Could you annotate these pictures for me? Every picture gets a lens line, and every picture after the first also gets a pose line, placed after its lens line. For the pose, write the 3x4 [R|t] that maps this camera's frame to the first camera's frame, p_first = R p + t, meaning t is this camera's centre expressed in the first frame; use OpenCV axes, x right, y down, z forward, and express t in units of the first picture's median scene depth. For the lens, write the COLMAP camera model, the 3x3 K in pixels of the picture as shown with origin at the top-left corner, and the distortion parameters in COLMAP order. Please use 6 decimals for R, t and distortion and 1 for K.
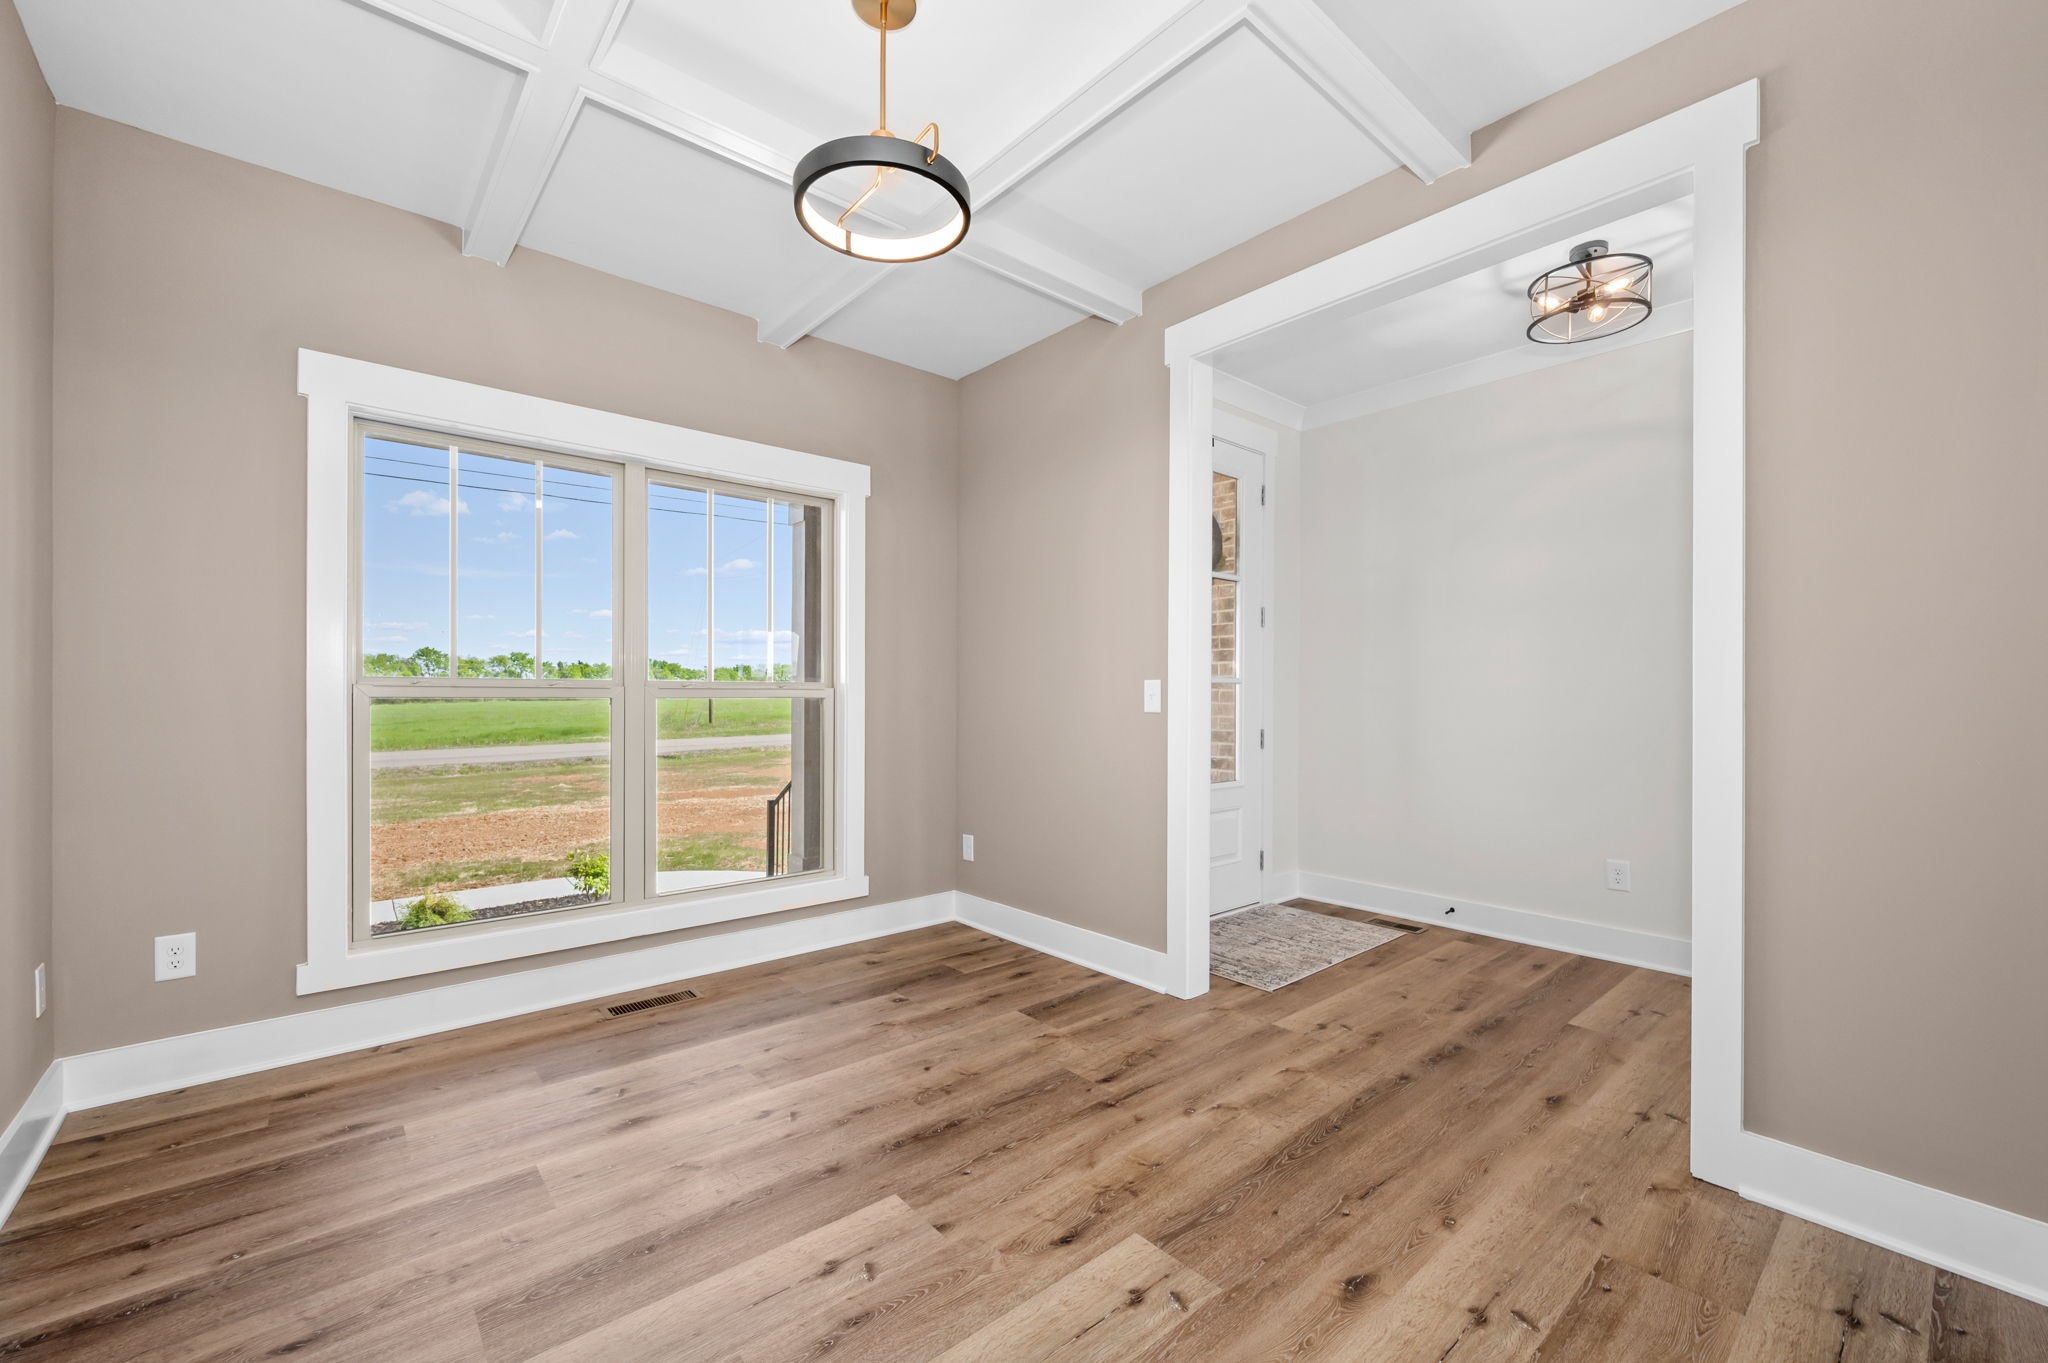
lens RADIAL K [[839.5, 0, 1025.9], [0, 839.5, 688.4], [0, 0, 1]] dist [-0.001163, -0.000011]
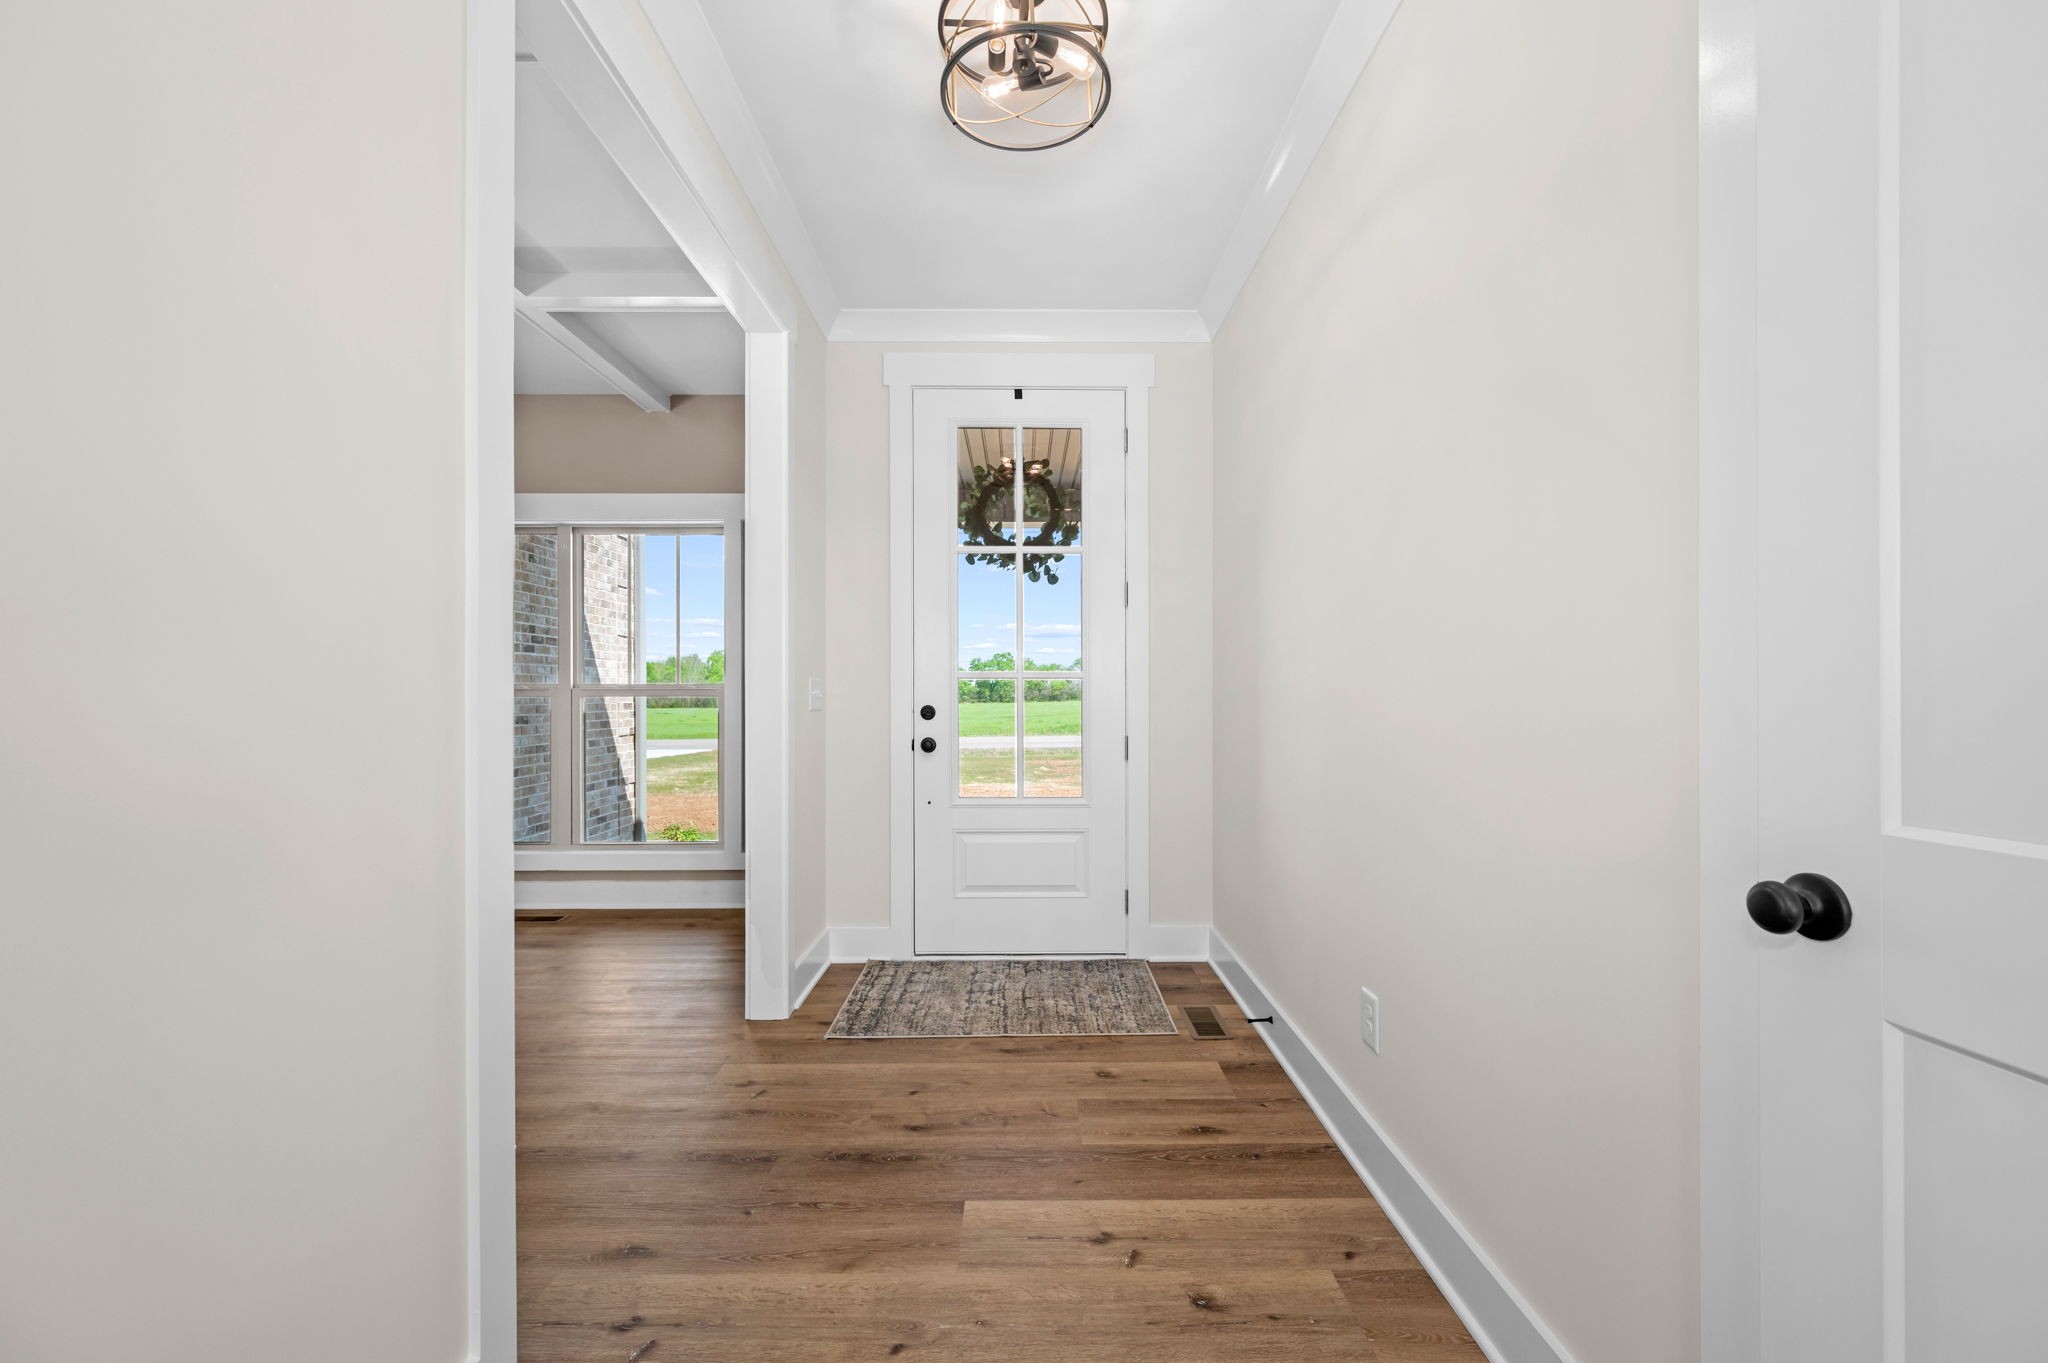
lens RADIAL K [[798.8, 0, 1023.9], [0, 798.8, 693.1], [0, 0, 1]] dist [0.000749, 0.000018]
pose [[0.754805, -0.005998, -0.655922, 0.795214], [0.011169, 0.999931, 0.003709, 0.004242], [0.655854, -0.010125, 0.754820, 0.416390]]
